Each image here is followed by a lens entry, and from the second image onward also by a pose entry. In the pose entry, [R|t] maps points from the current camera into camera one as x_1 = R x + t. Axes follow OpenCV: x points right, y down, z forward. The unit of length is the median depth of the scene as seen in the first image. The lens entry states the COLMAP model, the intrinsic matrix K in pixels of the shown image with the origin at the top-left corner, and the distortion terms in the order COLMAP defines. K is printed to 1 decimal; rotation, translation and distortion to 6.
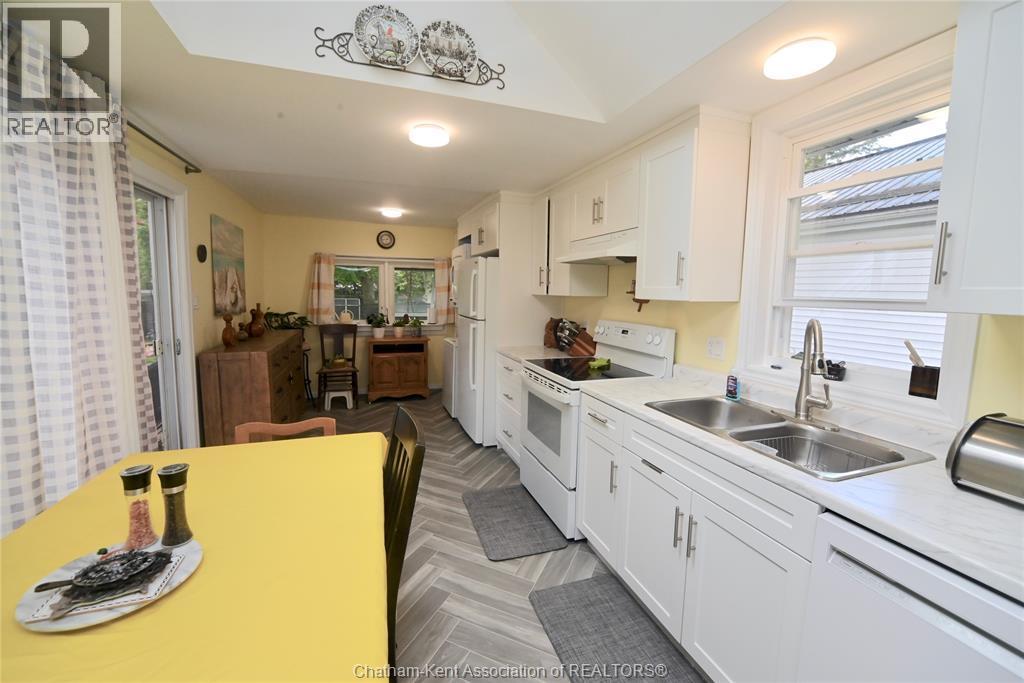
lens RADIAL K [[421.0, 0, 507.1], [0, 421.0, 338.3], [0, 0, 1]] dist [0.002097, 0.000042]
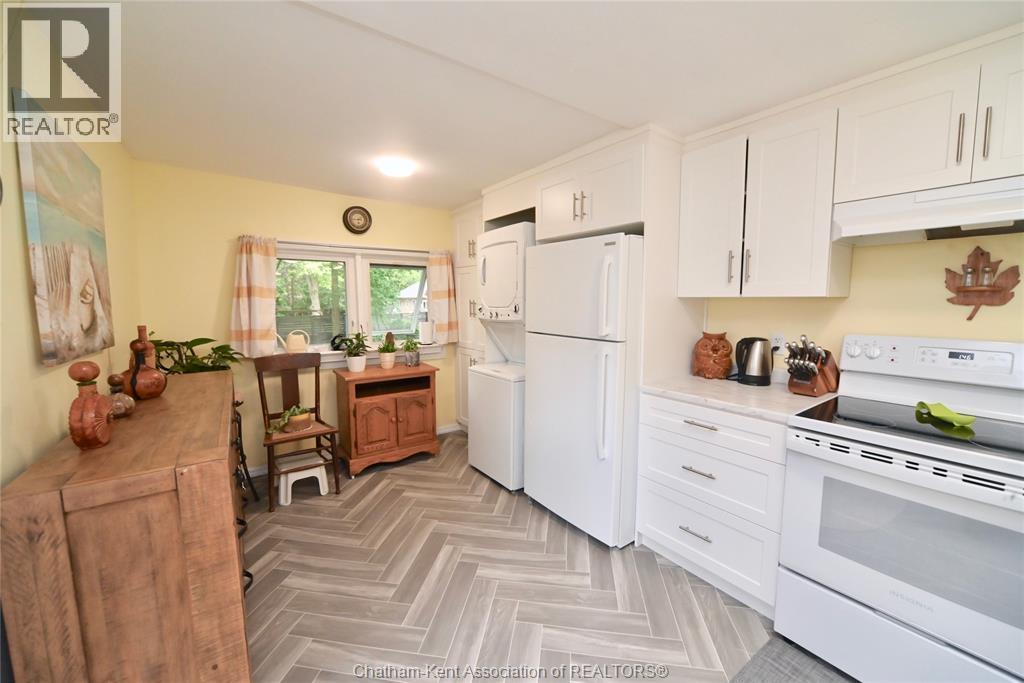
lens RADIAL K [[398.8, 0, 513.6], [0, 398.8, 340.9], [0, 0, 1]] dist [-0.009651, 0.000407]
pose [[0.954769, -0.048148, 0.293424, -0.273745], [0.050575, 0.998720, -0.000686, -0.037963], [-0.293015, 0.015495, 0.955982, 0.378656]]
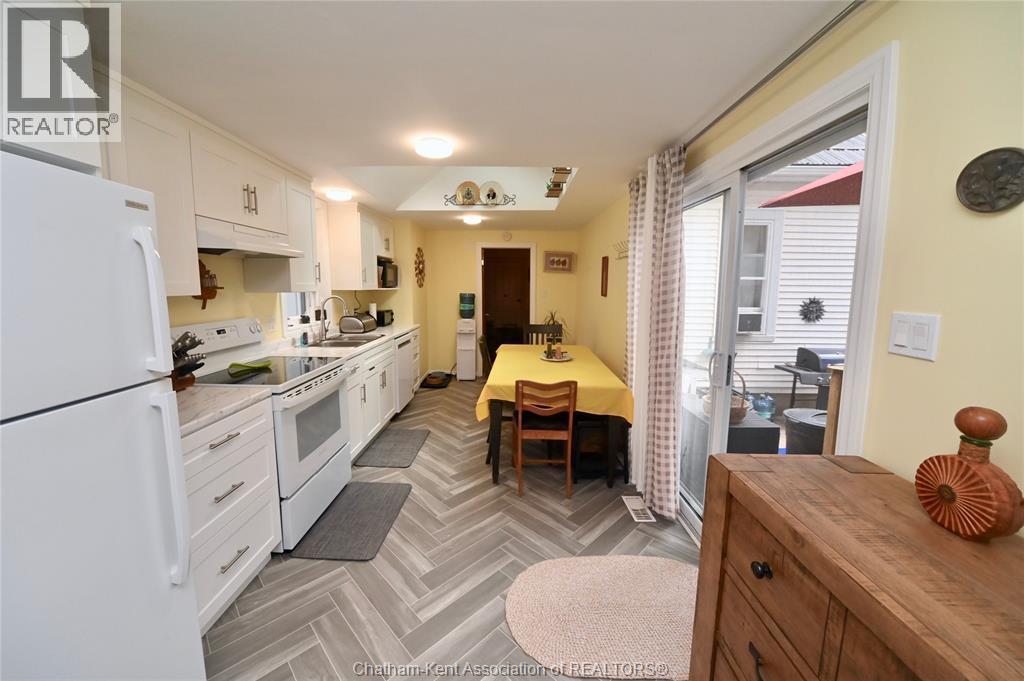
lens RADIAL K [[375.6, 0, 506.6], [0, 375.6, 330.0], [0, 0, 1]] dist [0.000226, 0.000012]
pose [[-0.946084, -0.059608, 0.318389, -0.321462], [0.015109, 0.973731, 0.227198, -0.110923], [-0.323569, 0.219759, -0.920331, 0.889930]]
